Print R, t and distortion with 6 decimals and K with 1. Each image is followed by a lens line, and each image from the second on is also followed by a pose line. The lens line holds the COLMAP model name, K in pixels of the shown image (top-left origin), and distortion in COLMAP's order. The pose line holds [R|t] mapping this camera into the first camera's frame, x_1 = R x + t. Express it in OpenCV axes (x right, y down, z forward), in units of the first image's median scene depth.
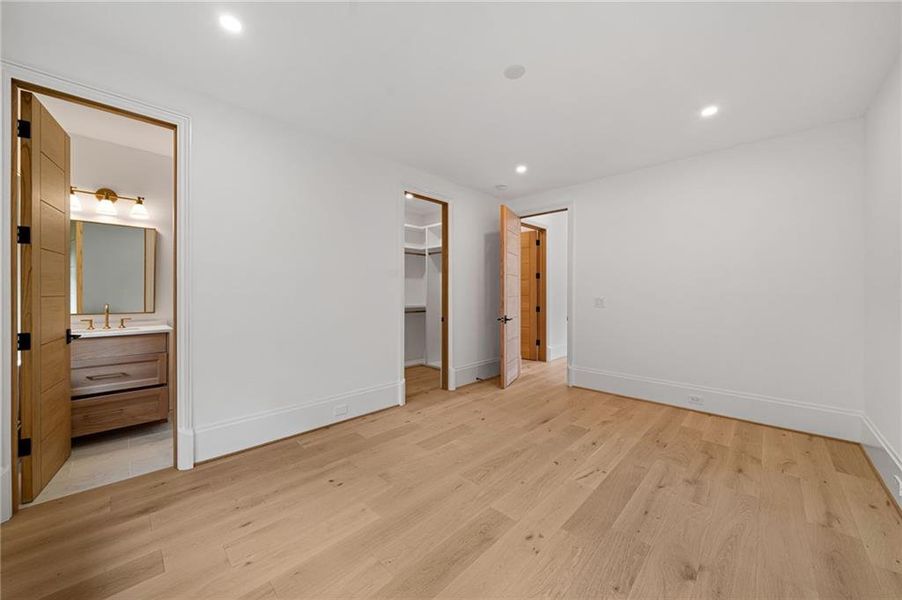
lens RADIAL K [[353.2, 0, 451.6], [0, 353.2, 297.0], [0, 0, 1]] dist [0.000355, -0.000044]
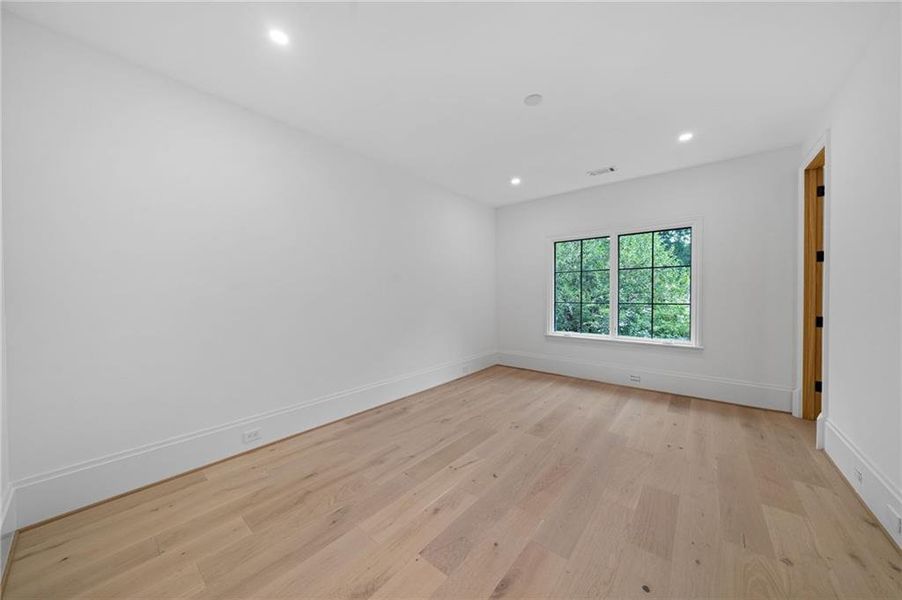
lens RADIAL K [[353.2, 0, 451.6], [0, 353.2, 297.0], [0, 0, 1]] dist [0.000355, -0.000044]
pose [[-0.996396, 0.002093, -0.084795, 0.493547], [0.000689, 0.999862, 0.016584, -0.016386], [0.084818, 0.016466, -0.996260, 1.932041]]
